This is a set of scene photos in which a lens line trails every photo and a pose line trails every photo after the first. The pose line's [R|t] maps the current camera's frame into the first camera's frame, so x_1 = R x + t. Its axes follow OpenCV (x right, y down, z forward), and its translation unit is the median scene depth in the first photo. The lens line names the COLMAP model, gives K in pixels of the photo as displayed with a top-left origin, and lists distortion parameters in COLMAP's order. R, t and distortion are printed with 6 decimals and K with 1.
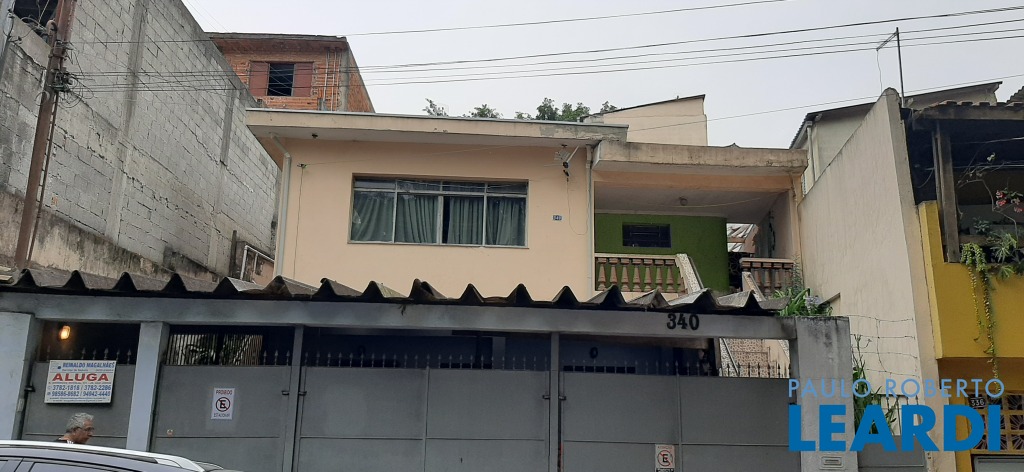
lens RADIAL K [[775.9, 0, 519.6], [0, 775.9, 271.4], [0, 0, 1]] dist [0.067457, -0.139315]
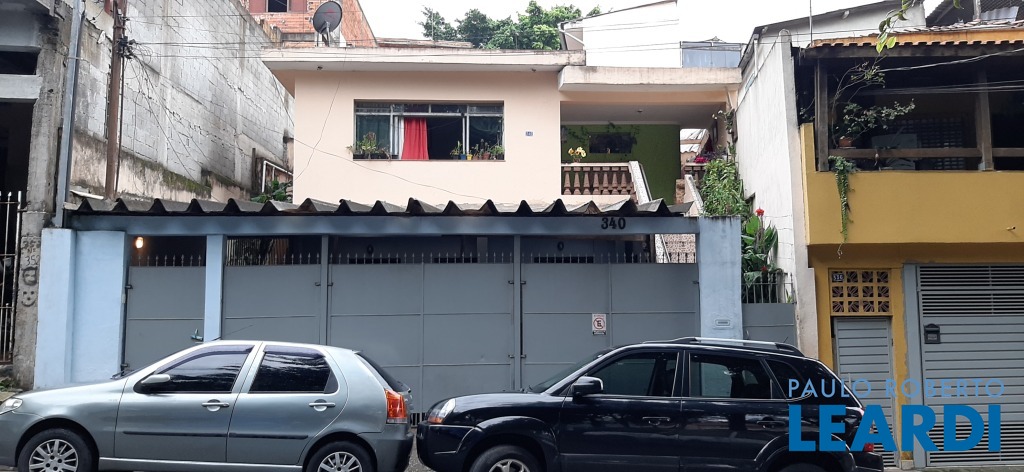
lens RADIAL K [[775.9, 0, 521.4], [0, 775.9, 259.8], [0, 0, 1]] dist [0.067457, -0.139315]
pose [[0.999636, -0.026945, -0.001255, 0.046519], [0.026888, 0.991648, 0.126143, -0.039362], [-0.002154, -0.126131, 0.992011, -0.280324]]
